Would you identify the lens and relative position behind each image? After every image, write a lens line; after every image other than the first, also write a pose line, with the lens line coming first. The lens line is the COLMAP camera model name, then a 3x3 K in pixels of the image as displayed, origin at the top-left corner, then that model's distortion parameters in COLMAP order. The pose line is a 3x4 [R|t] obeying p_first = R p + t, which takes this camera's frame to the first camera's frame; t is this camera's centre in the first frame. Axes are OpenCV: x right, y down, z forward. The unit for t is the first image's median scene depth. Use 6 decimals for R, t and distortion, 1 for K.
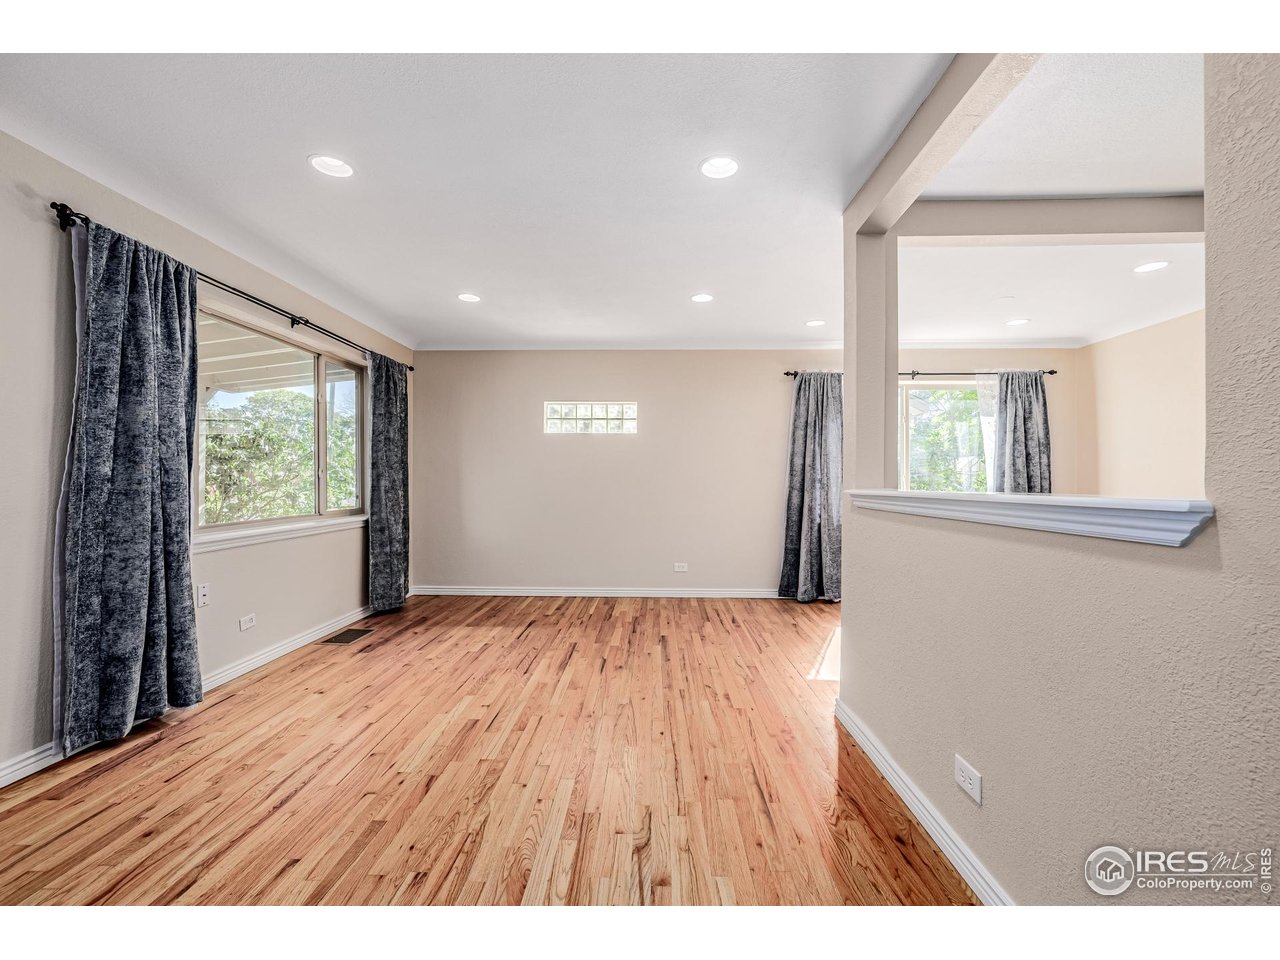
lens RADIAL K [[538.3, 0, 640.0], [0, 538.3, 480.0], [0, 0, 1]] dist [0.001551, -0.000230]
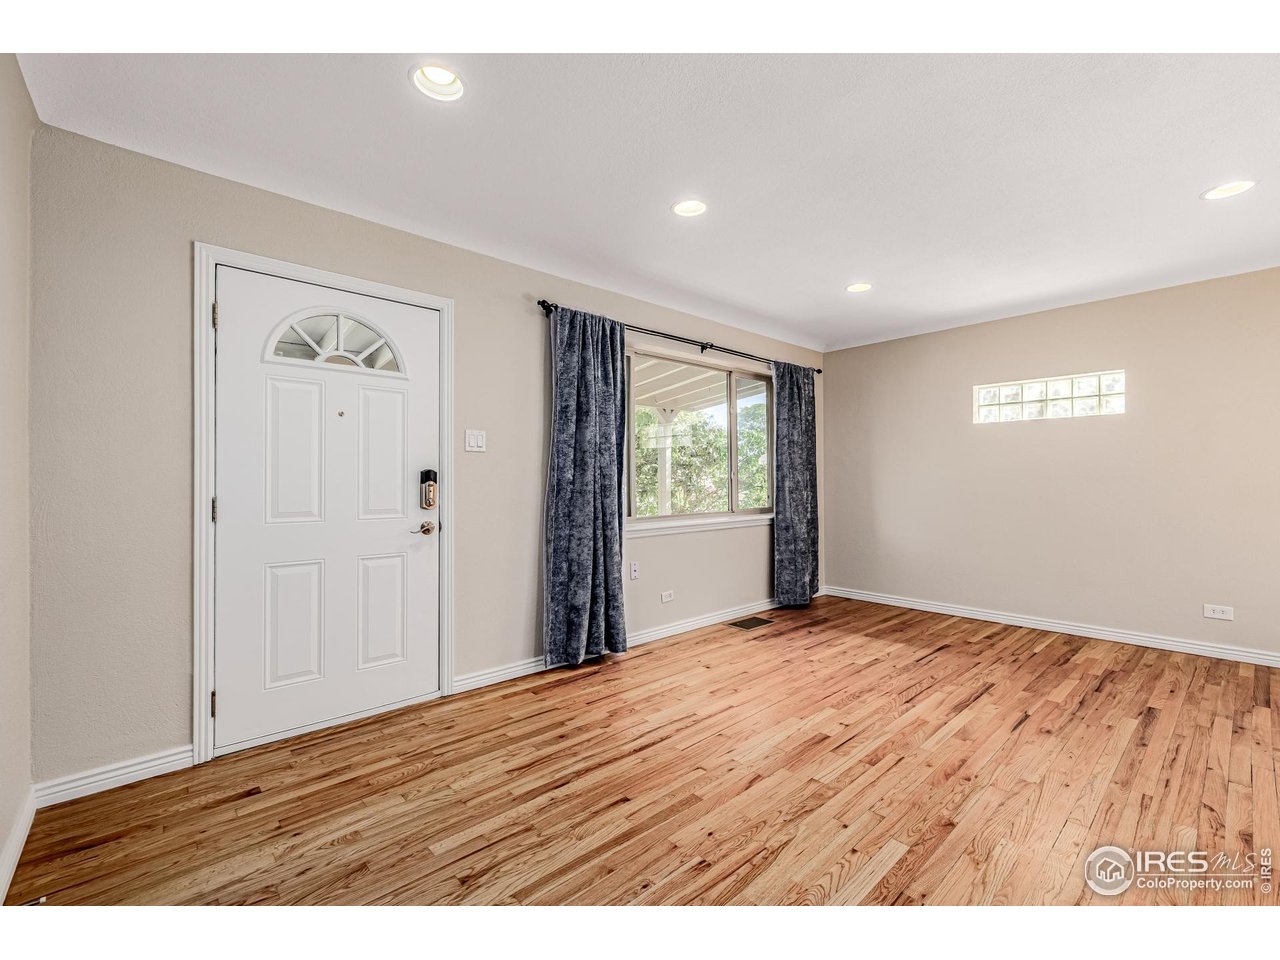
lens RADIAL K [[538.3, 0, 640.0], [0, 538.3, 480.0], [0, 0, 1]] dist [0.001551, -0.000230]
pose [[0.696048, -0.007806, -0.717952, 0.157232], [0.007312, 0.999966, -0.003783, -0.000889], [0.717958, -0.002616, 0.696082, 0.117264]]
